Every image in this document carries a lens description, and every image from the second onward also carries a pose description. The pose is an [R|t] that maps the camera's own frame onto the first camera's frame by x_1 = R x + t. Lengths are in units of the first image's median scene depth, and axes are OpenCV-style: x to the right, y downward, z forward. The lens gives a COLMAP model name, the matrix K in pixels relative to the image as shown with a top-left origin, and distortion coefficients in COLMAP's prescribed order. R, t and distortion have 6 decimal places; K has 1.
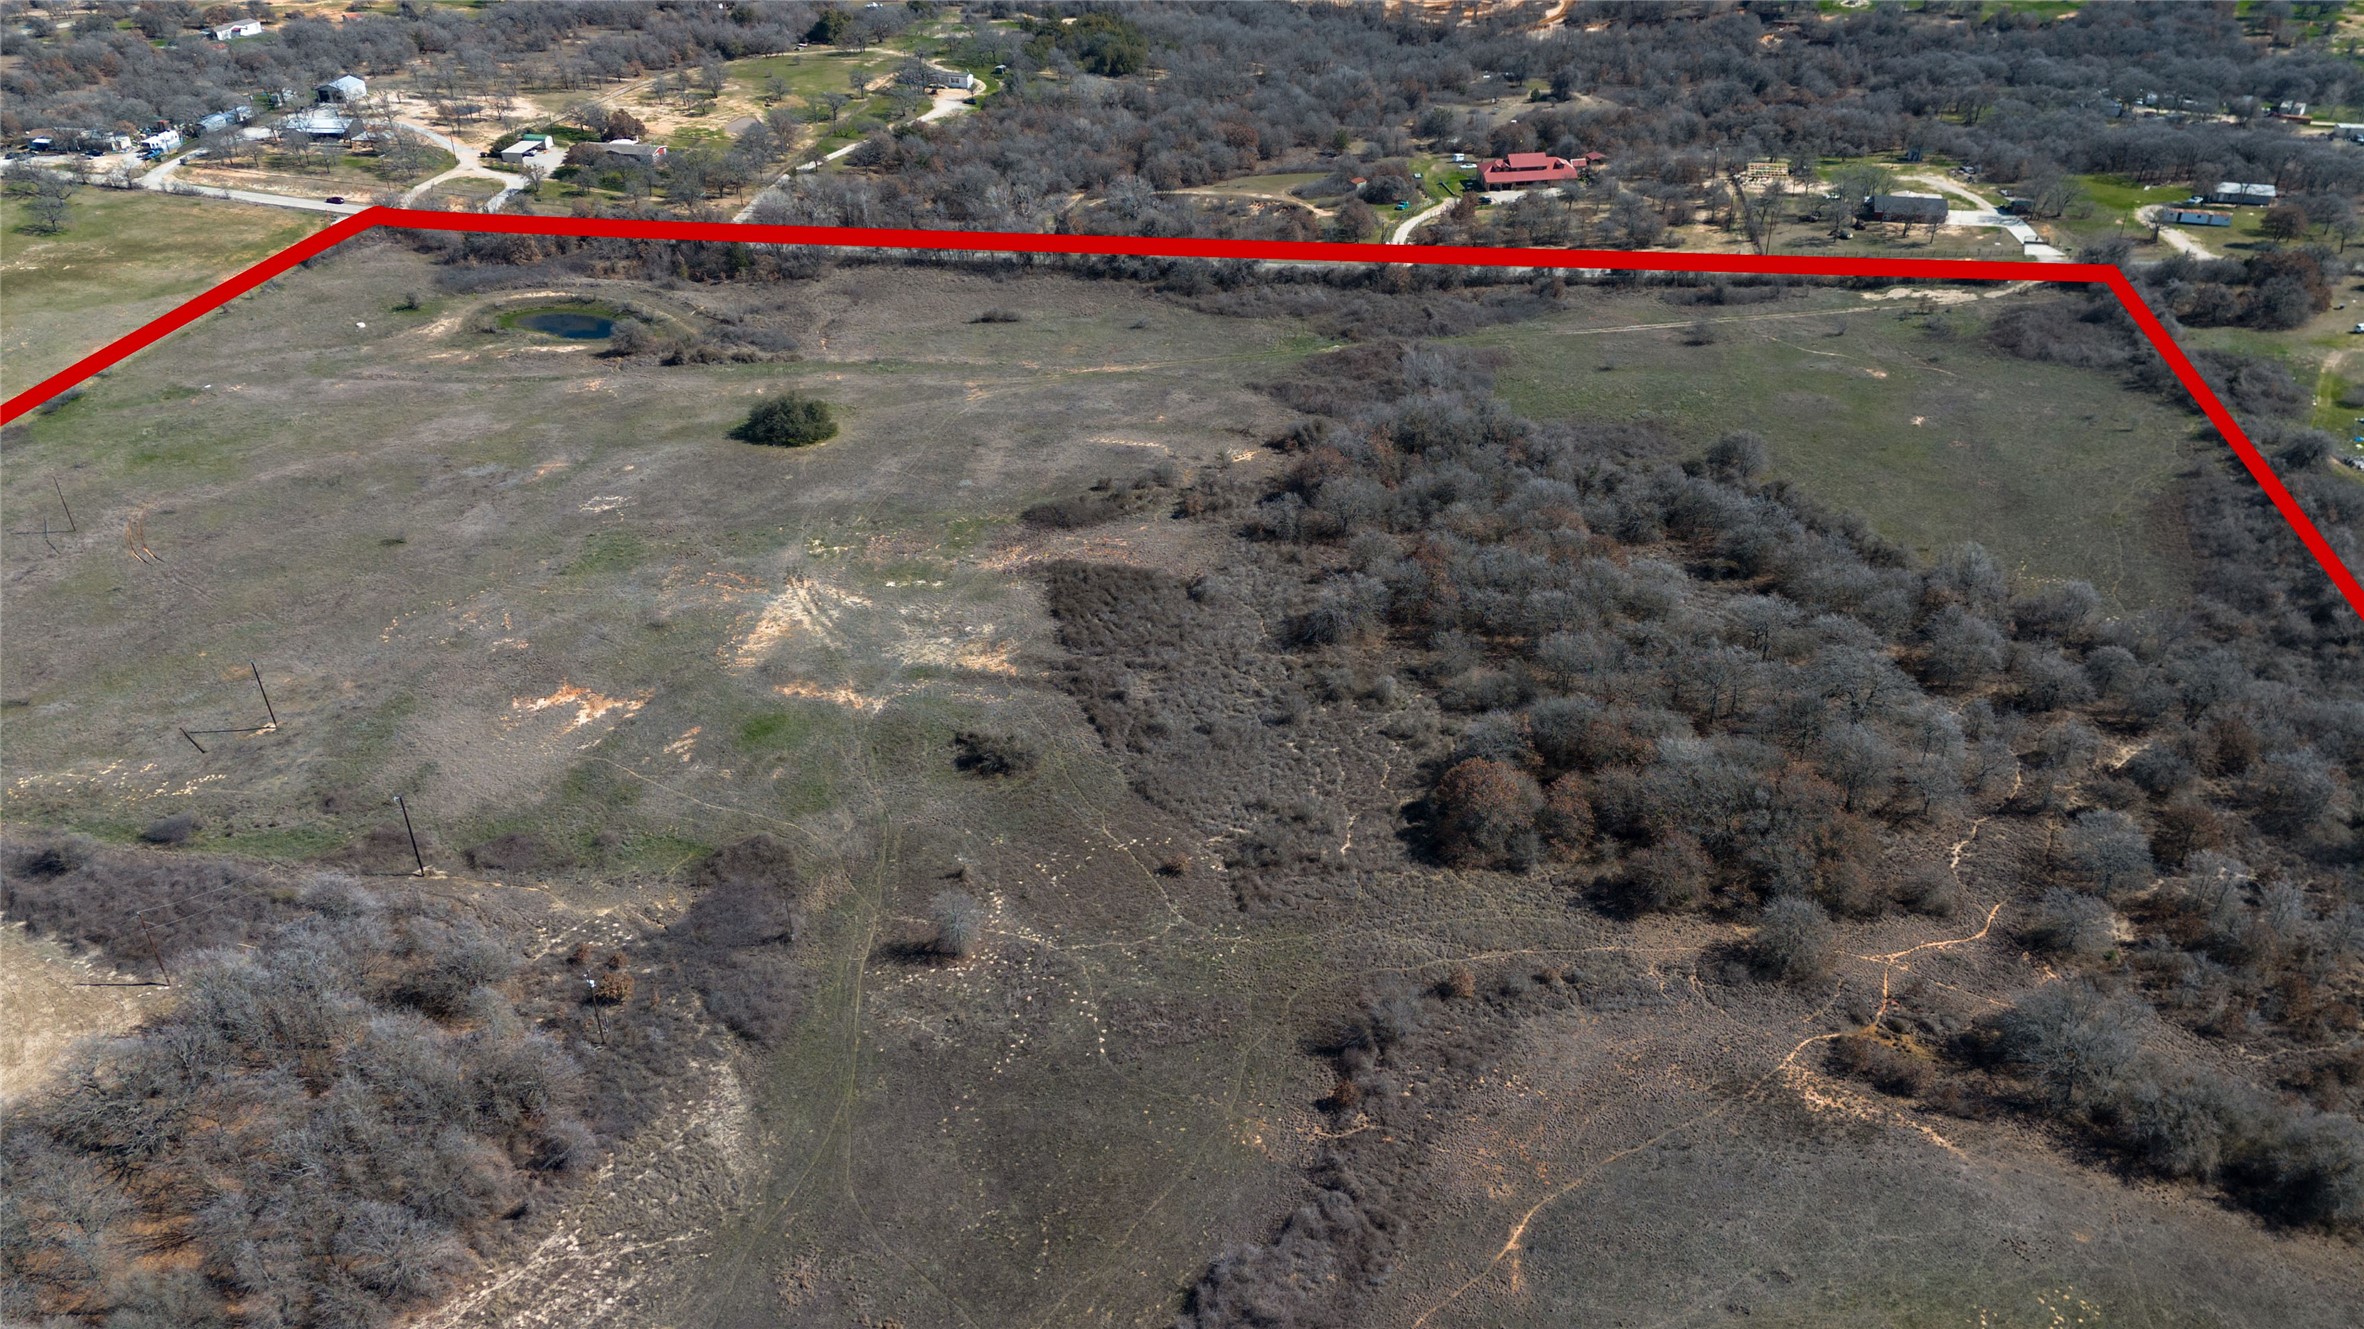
lens RADIAL K [[1736.3, 0, 1180.2], [0, 1736.3, 653.9], [0, 0, 1]] dist [0.076290, -0.067742]
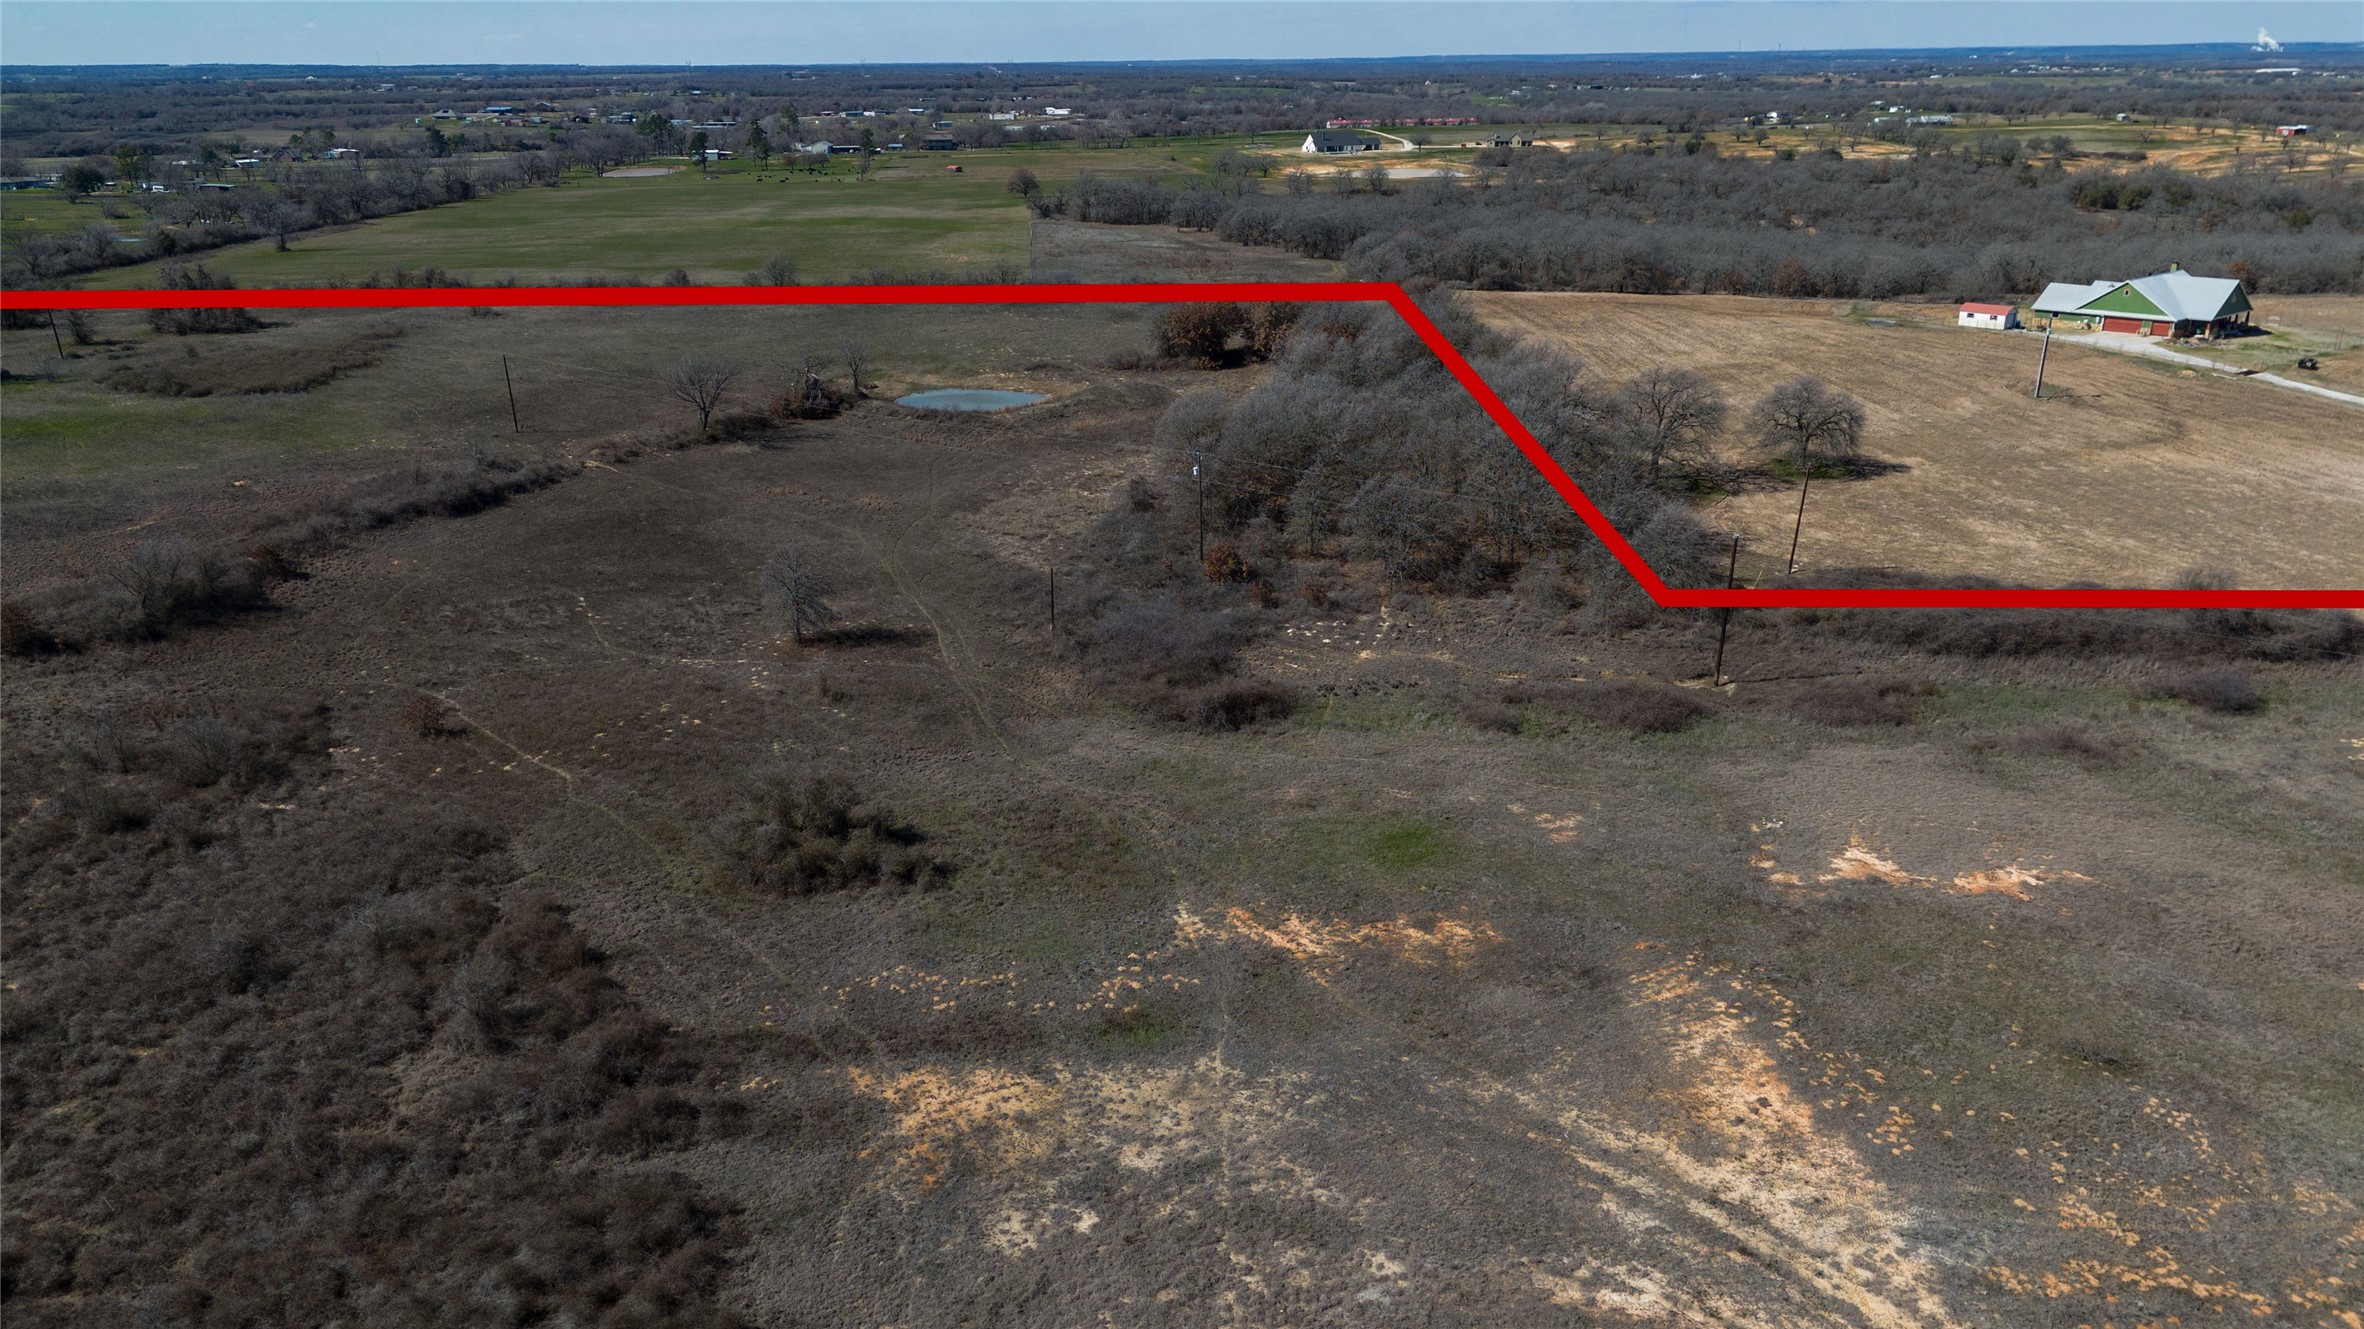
lens RADIAL K [[1736.3, 0, 1176.6], [0, 1736.3, 666.2], [0, 0, 1]] dist [0.076290, -0.067742]
pose [[-0.966149, 0.100074, -0.237786, -0.081717], [-0.120772, 0.639024, 0.759646, -0.275791], [0.227972, 0.762649, -0.605306, 1.115210]]
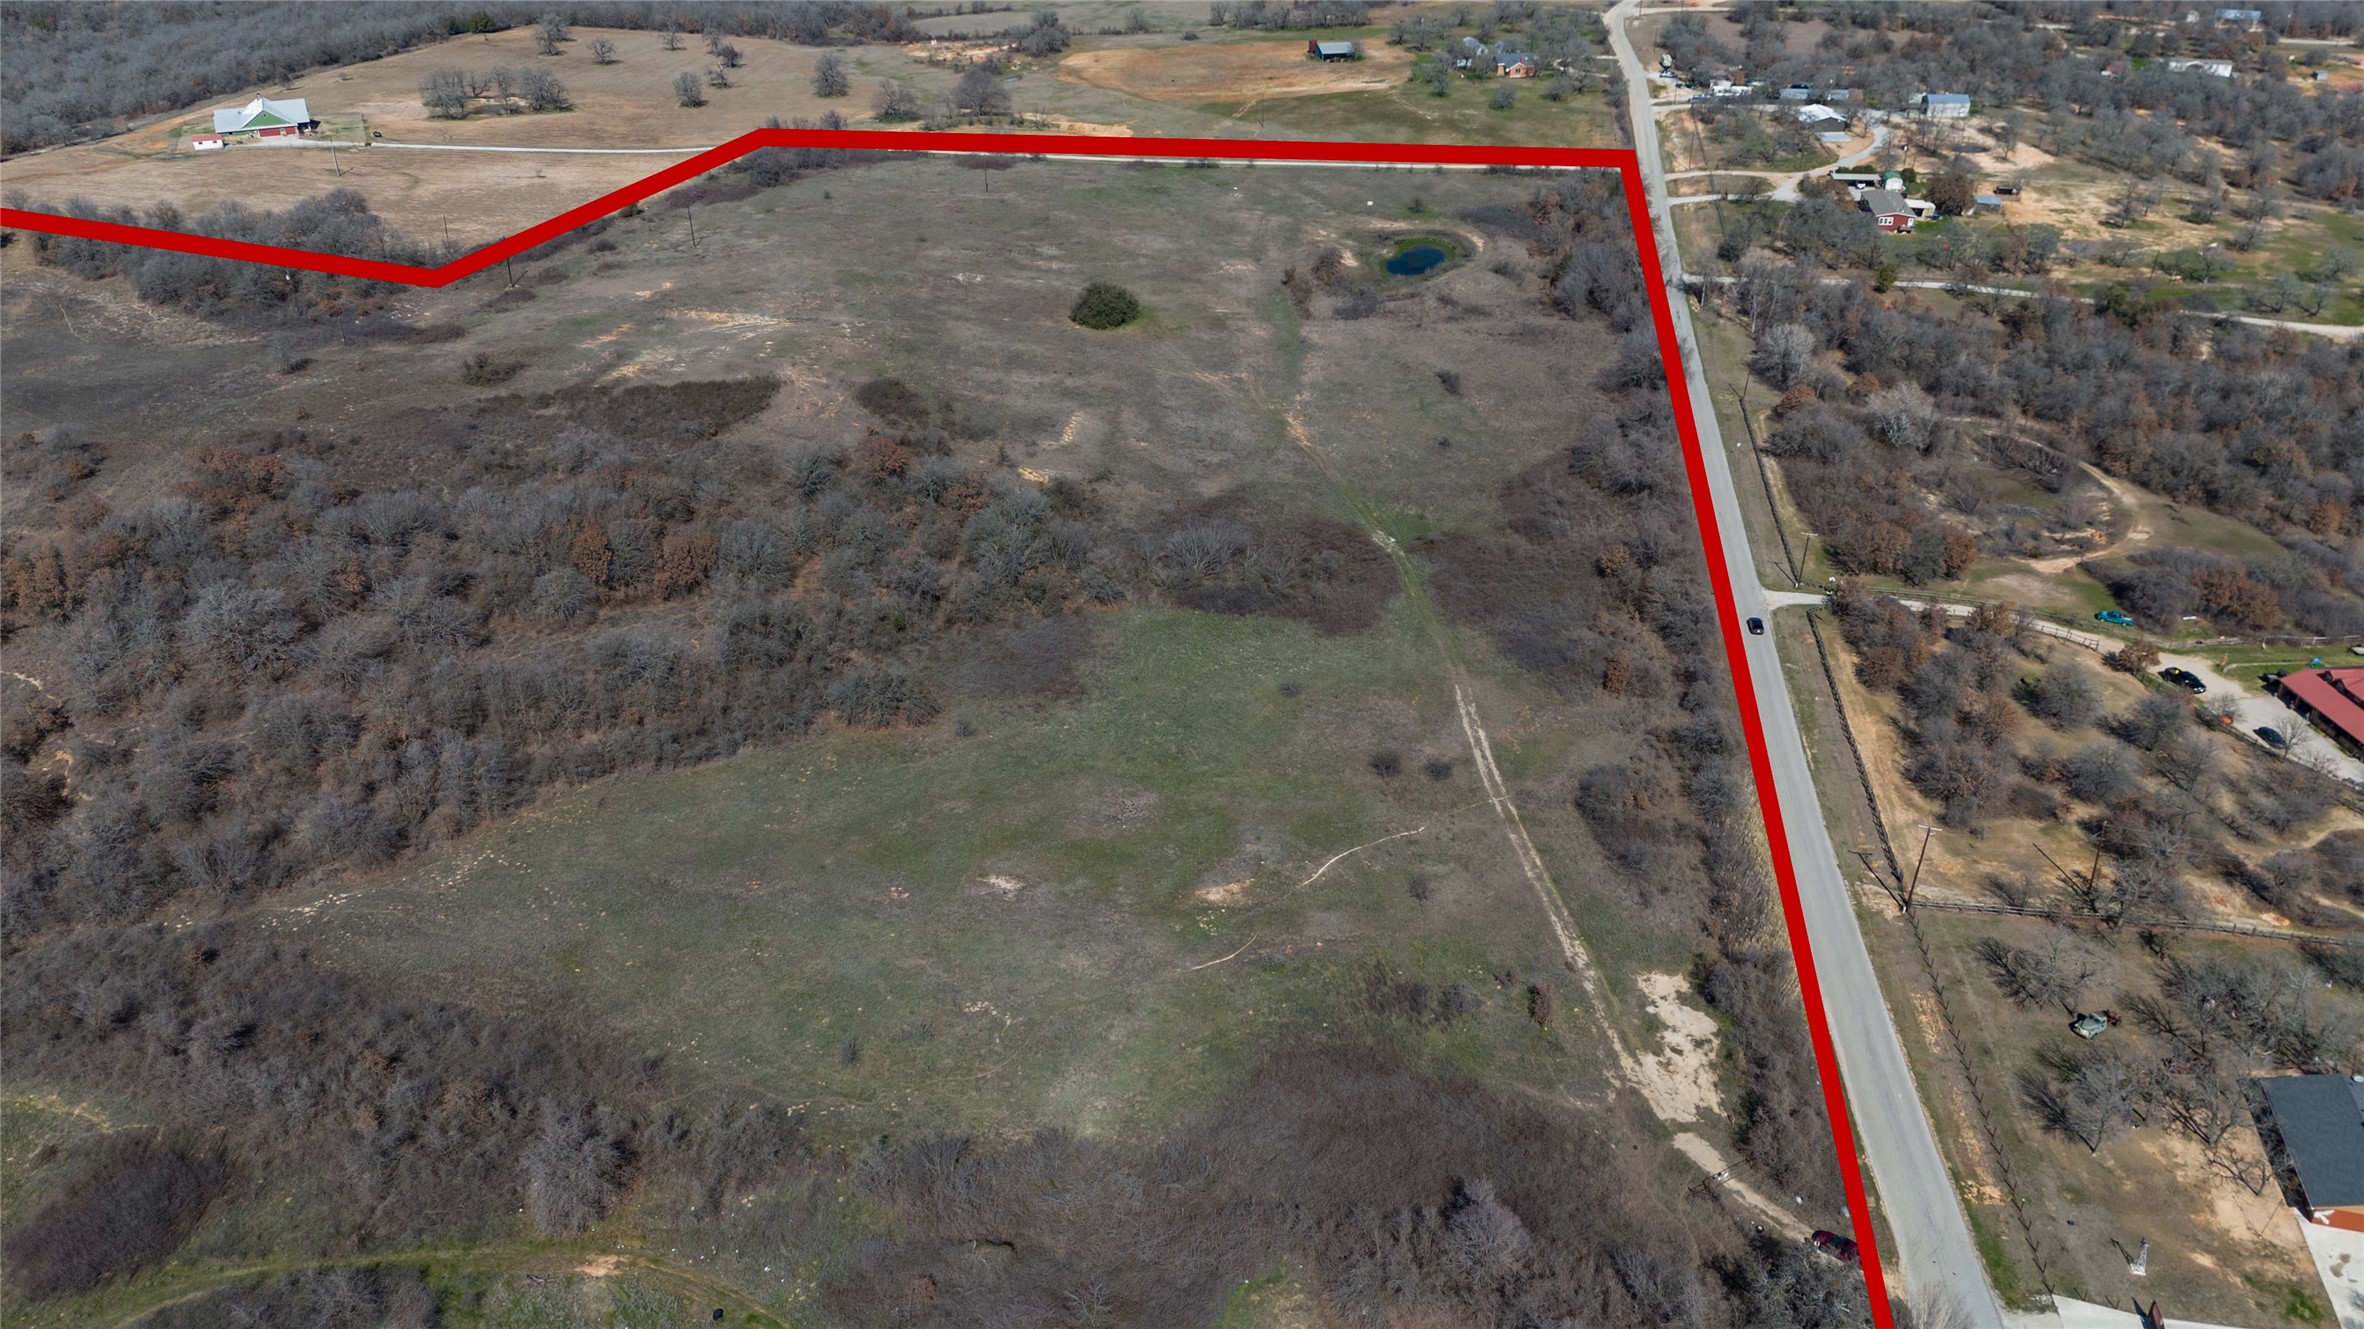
lens RADIAL K [[1736.3, 0, 1170.6], [0, 1736.3, 676.7], [0, 0, 1]] dist [0.076290, -0.067742]
pose [[-0.006649, 0.502104, -0.864782, 1.165564], [-0.508605, 0.742889, 0.435243, -0.617102], [0.860974, 0.442726, 0.250433, 1.106820]]
